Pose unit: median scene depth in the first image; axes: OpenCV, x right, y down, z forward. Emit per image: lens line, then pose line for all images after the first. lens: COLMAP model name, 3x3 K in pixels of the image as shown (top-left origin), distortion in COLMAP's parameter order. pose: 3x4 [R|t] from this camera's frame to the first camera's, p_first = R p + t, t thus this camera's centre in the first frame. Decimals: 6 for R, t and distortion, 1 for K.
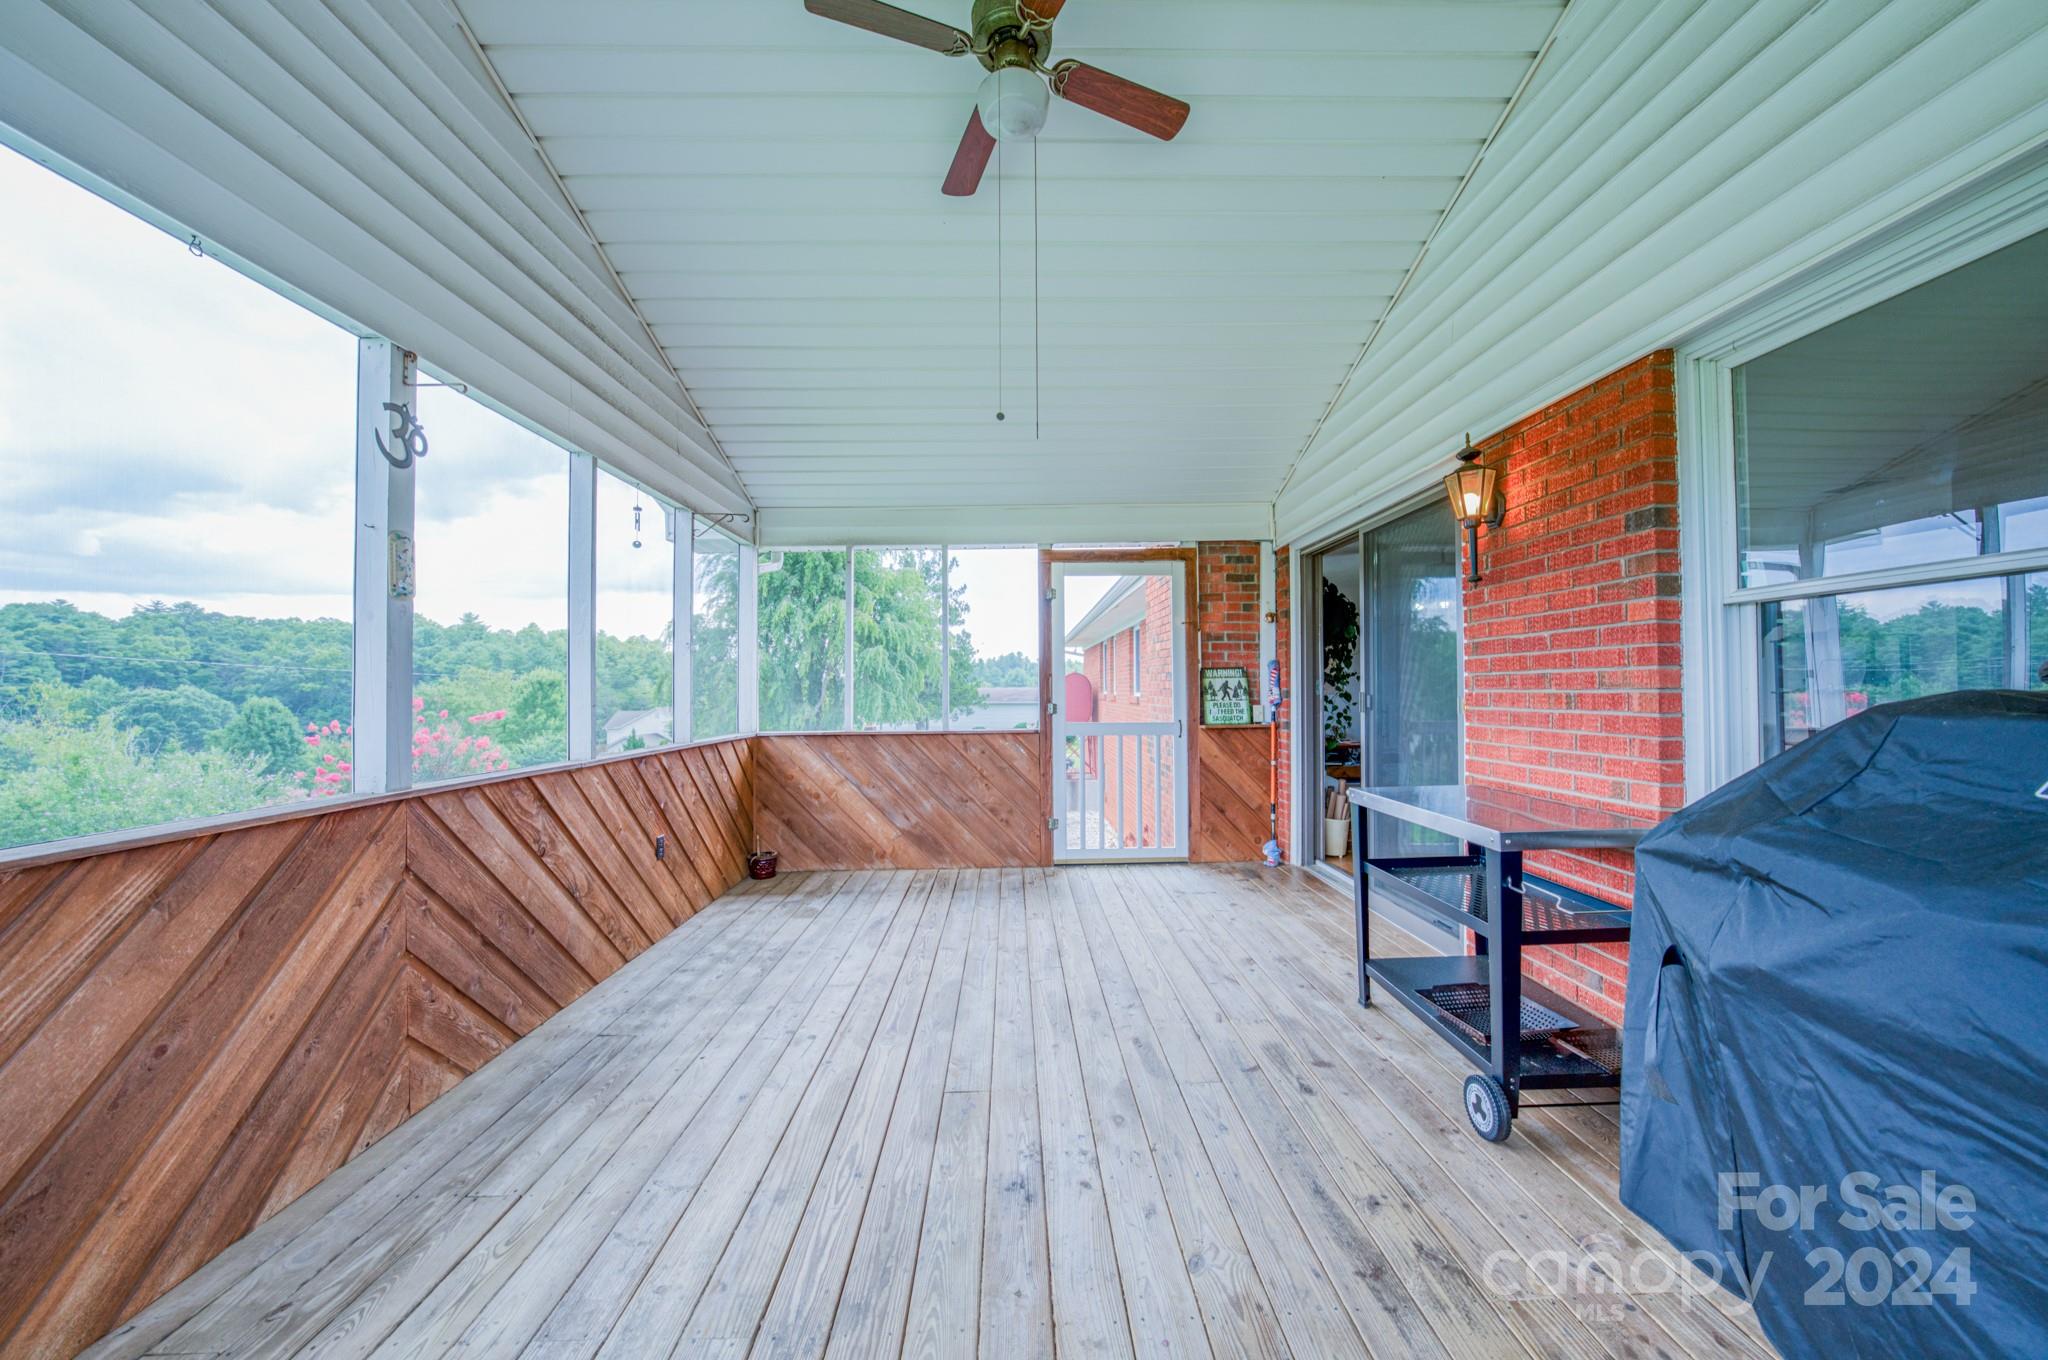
lens RADIAL K [[718.0, 0, 1032.7], [0, 718.0, 675.8], [0, 0, 1]] dist [-0.000931, 0.000127]
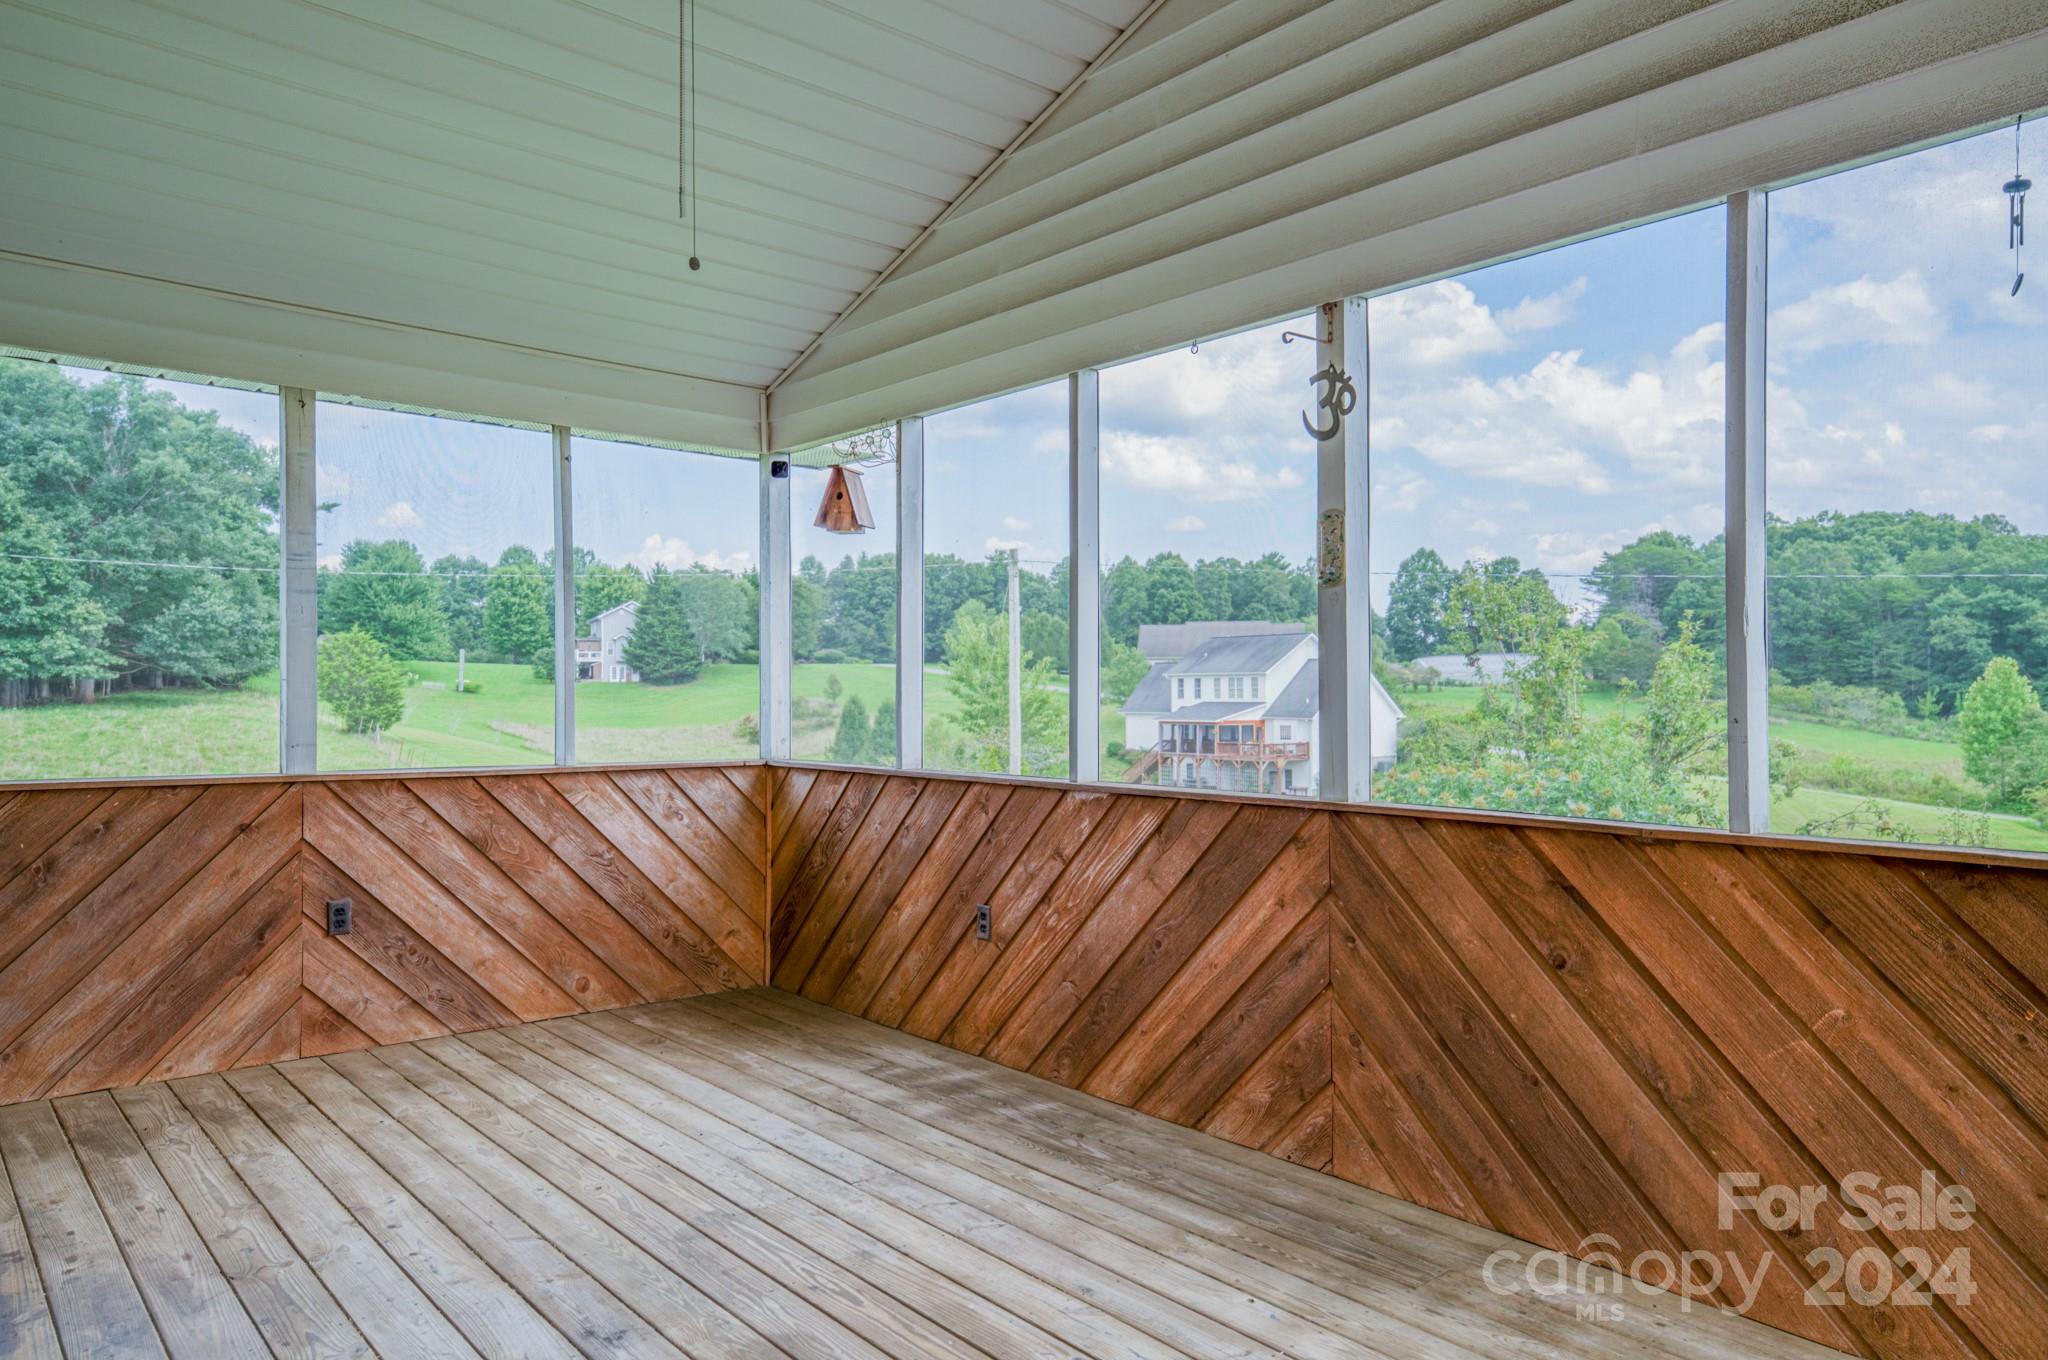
lens RADIAL K [[1364.5, 0, 1024.0], [0, 1364.5, 680.0], [0, 0, 1]] dist [0.030974, 0.001708]
pose [[-0.783394, -0.000119, -0.621526, 0.494284], [0.016405, 0.999648, -0.020870, 0.040618], [0.621309, -0.026545, -0.783116, 2.194996]]
